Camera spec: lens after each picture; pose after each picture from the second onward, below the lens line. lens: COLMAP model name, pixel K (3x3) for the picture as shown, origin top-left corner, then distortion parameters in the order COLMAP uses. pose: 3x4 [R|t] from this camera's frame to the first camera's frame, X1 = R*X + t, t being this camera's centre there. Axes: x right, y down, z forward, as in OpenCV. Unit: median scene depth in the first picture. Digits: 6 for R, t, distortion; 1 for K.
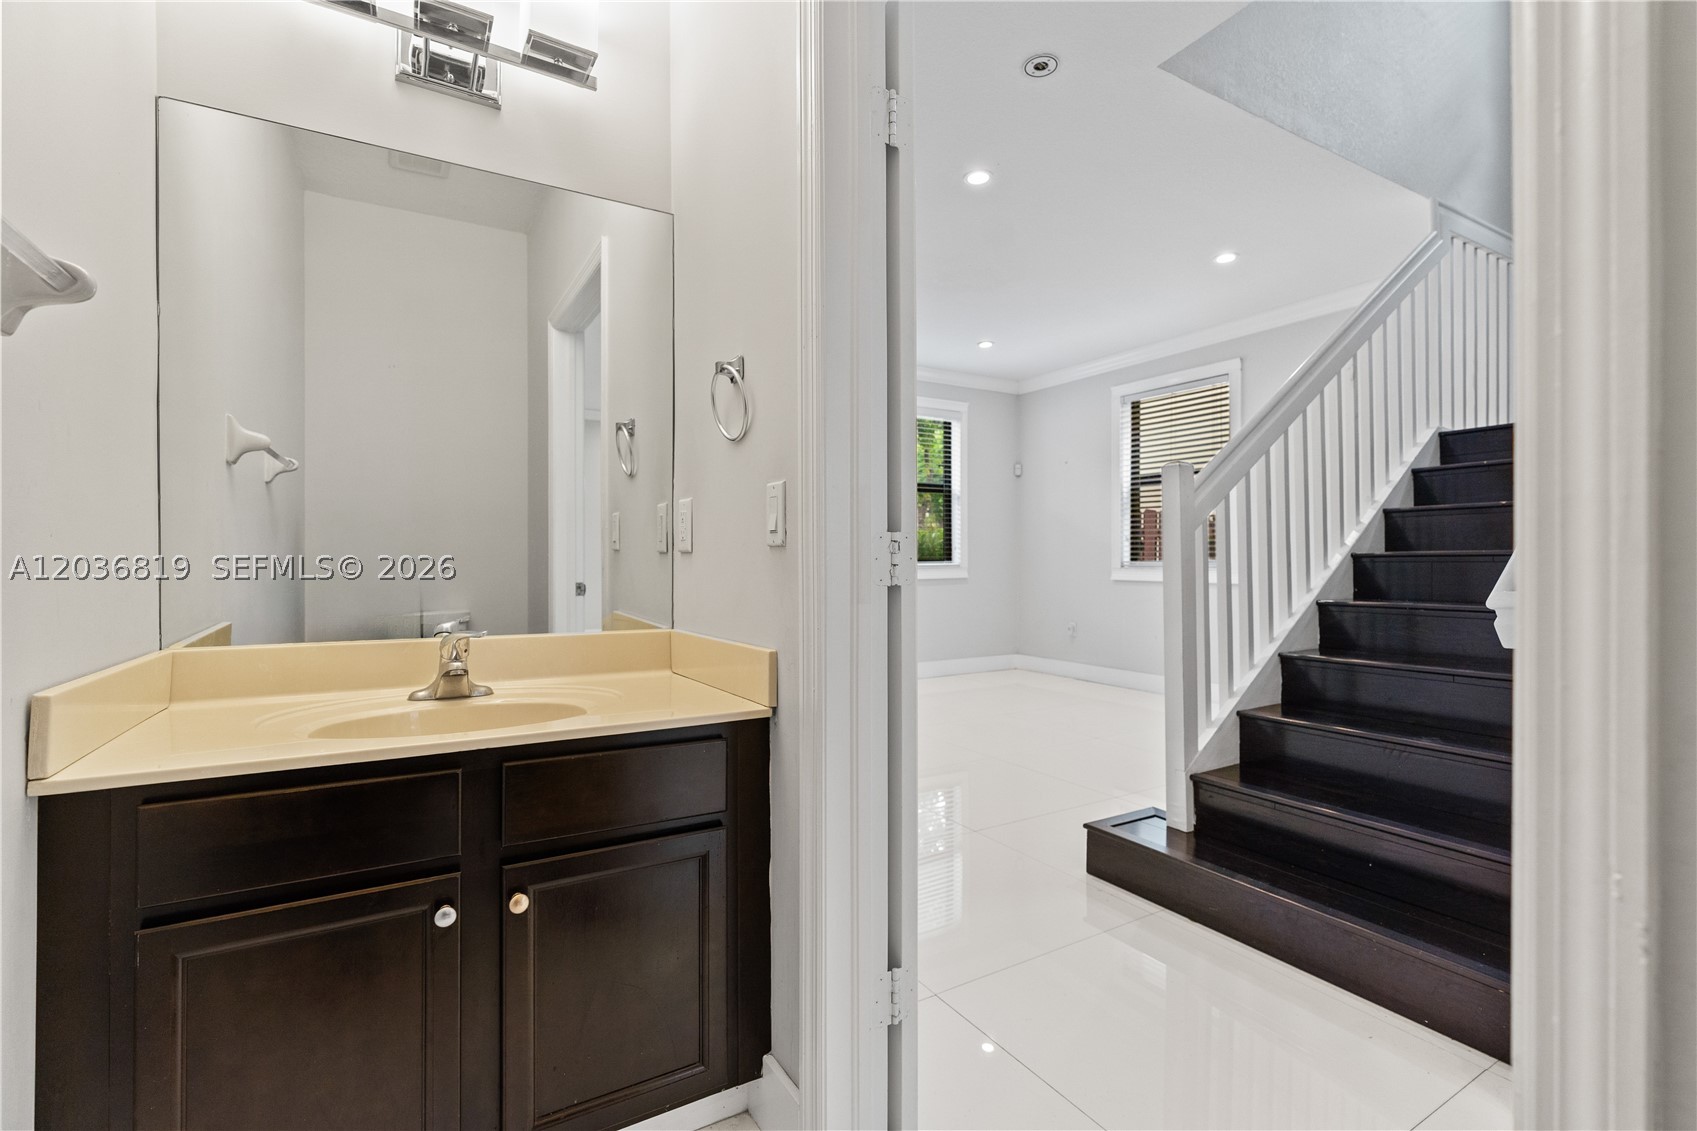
lens RADIAL K [[763.9, 0, 850.0], [0, 763.9, 562.7], [0, 0, 1]] dist [-0.001918, -0.000059]
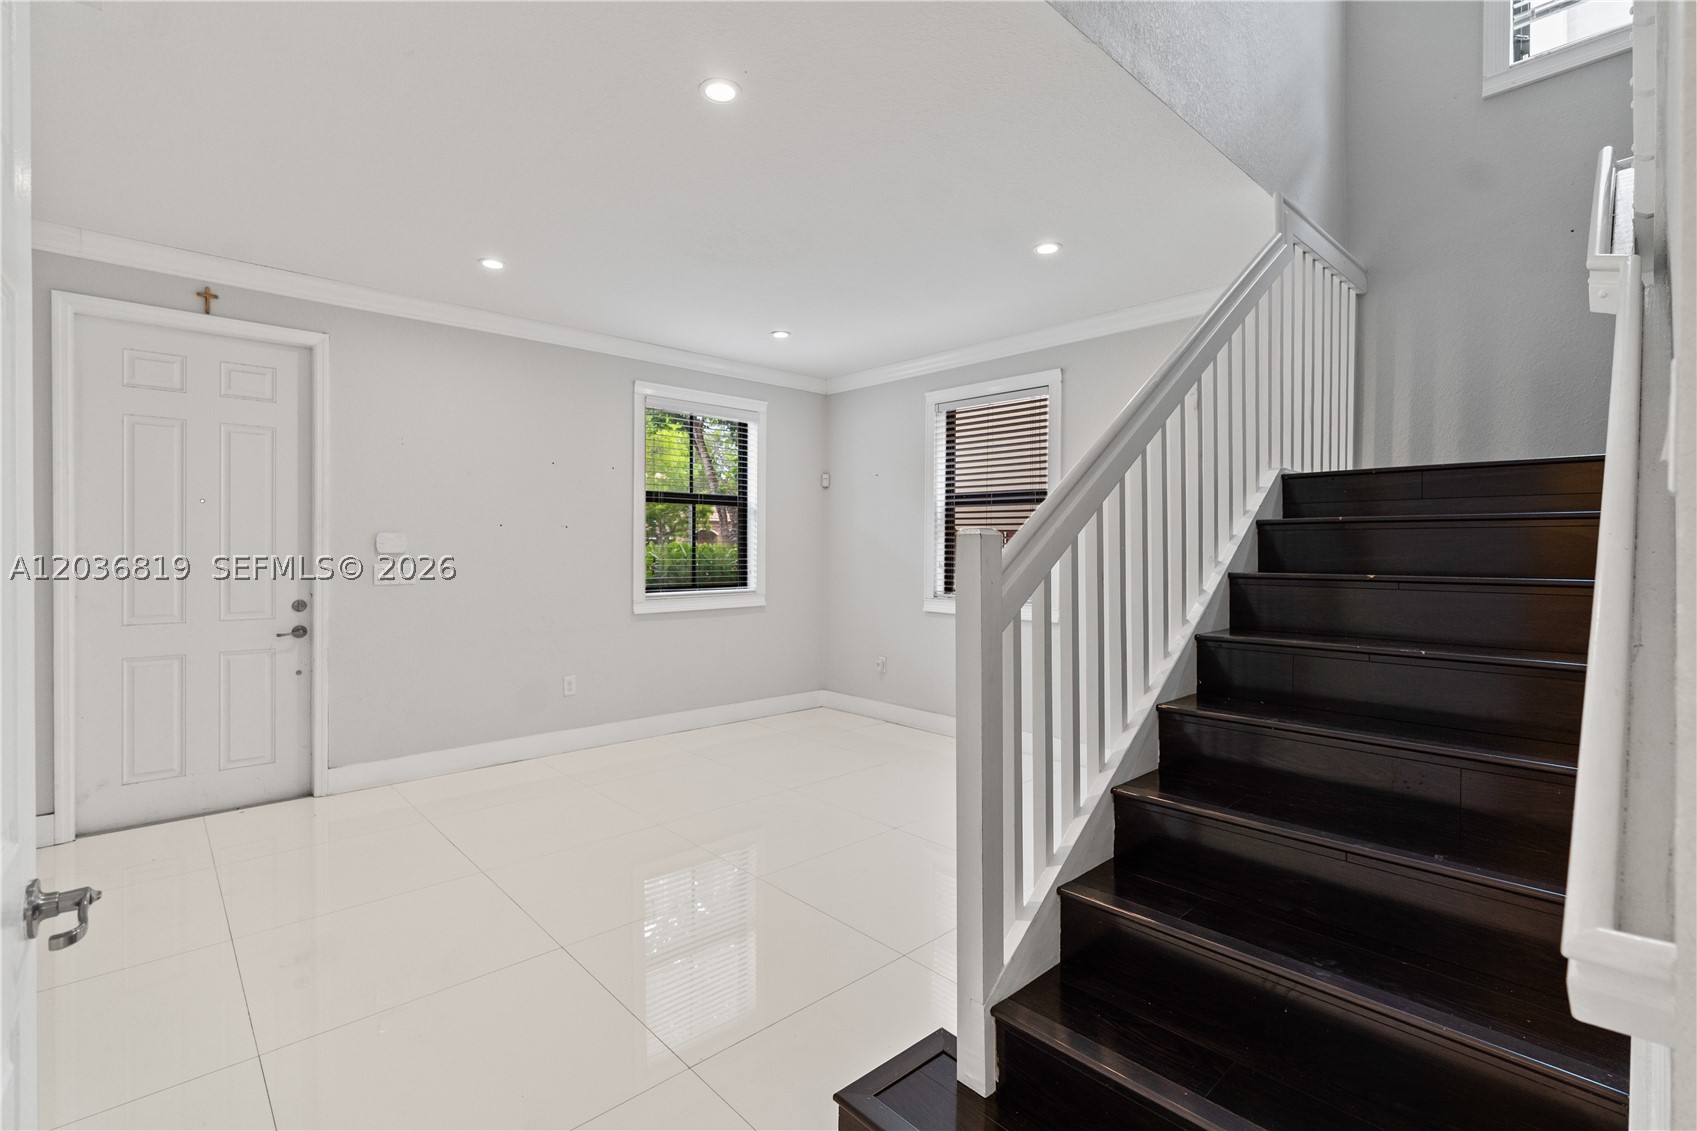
lens RADIAL K [[770.8, 0, 850.0], [0, 770.8, 560.4], [0, 0, 1]] dist [-0.001016, 0.000318]
pose [[0.977566, 0.006081, 0.210543, 0.071465], [-0.007859, 0.999940, 0.007611, -0.042760], [-0.210484, -0.009095, 0.977555, 0.147509]]
